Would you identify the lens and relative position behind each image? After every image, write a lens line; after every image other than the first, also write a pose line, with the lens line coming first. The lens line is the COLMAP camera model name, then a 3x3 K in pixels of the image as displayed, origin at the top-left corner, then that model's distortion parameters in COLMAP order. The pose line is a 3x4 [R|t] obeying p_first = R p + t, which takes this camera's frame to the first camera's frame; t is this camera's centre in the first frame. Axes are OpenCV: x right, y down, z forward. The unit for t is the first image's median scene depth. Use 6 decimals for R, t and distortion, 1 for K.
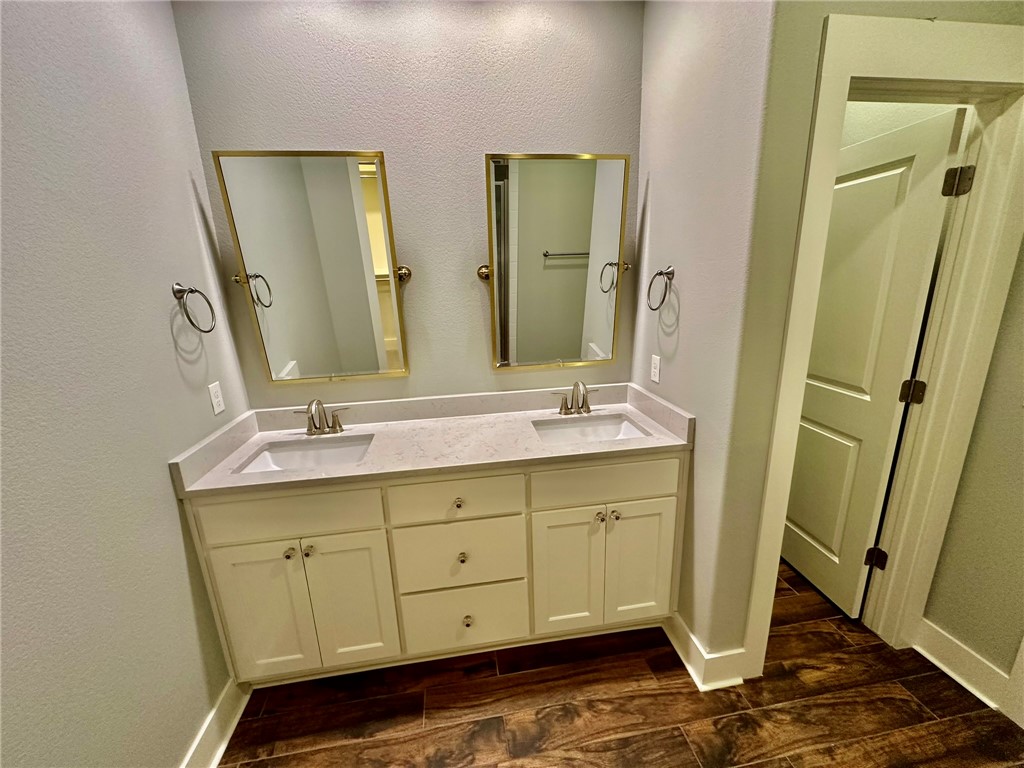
lens RADIAL K [[407.8, 0, 511.8], [0, 407.8, 382.6], [0, 0, 1]] dist [-0.003399, 0.000357]
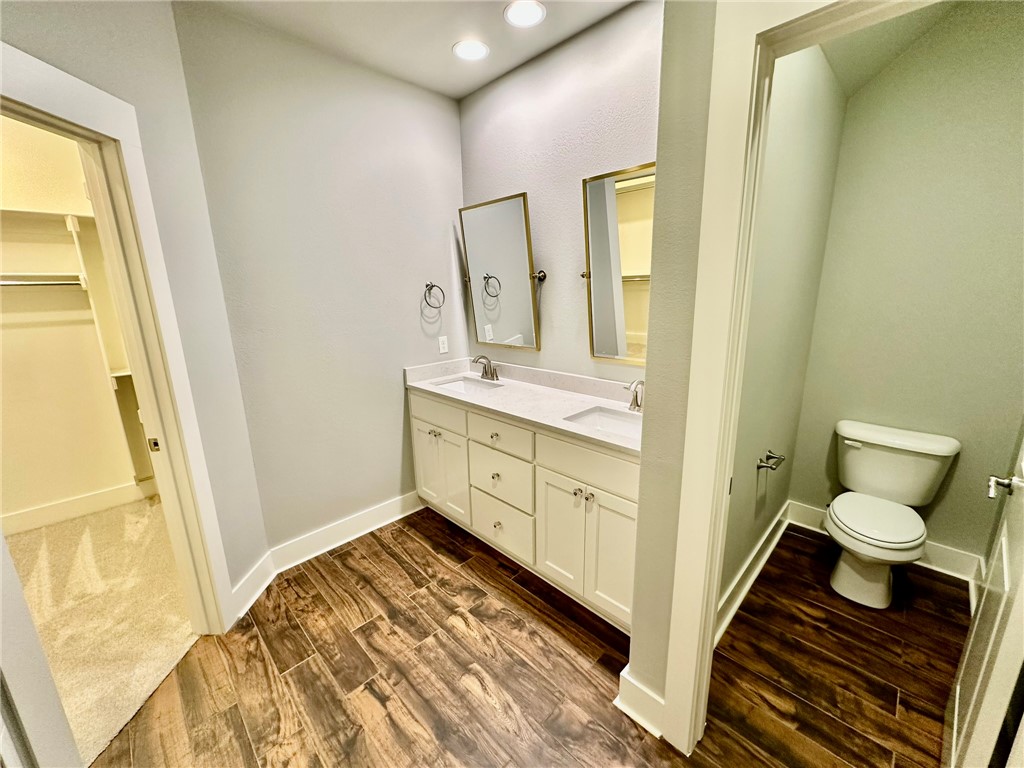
lens RADIAL K [[406.7, 0, 516.5], [0, 406.7, 377.0], [0, 0, 1]] dist [-0.002517, -0.000100]
pose [[0.599828, 0.198779, -0.775044, 0.947248], [-0.194984, 0.975761, 0.099354, -0.067131], [0.776007, 0.091526, 0.624048, 0.131340]]
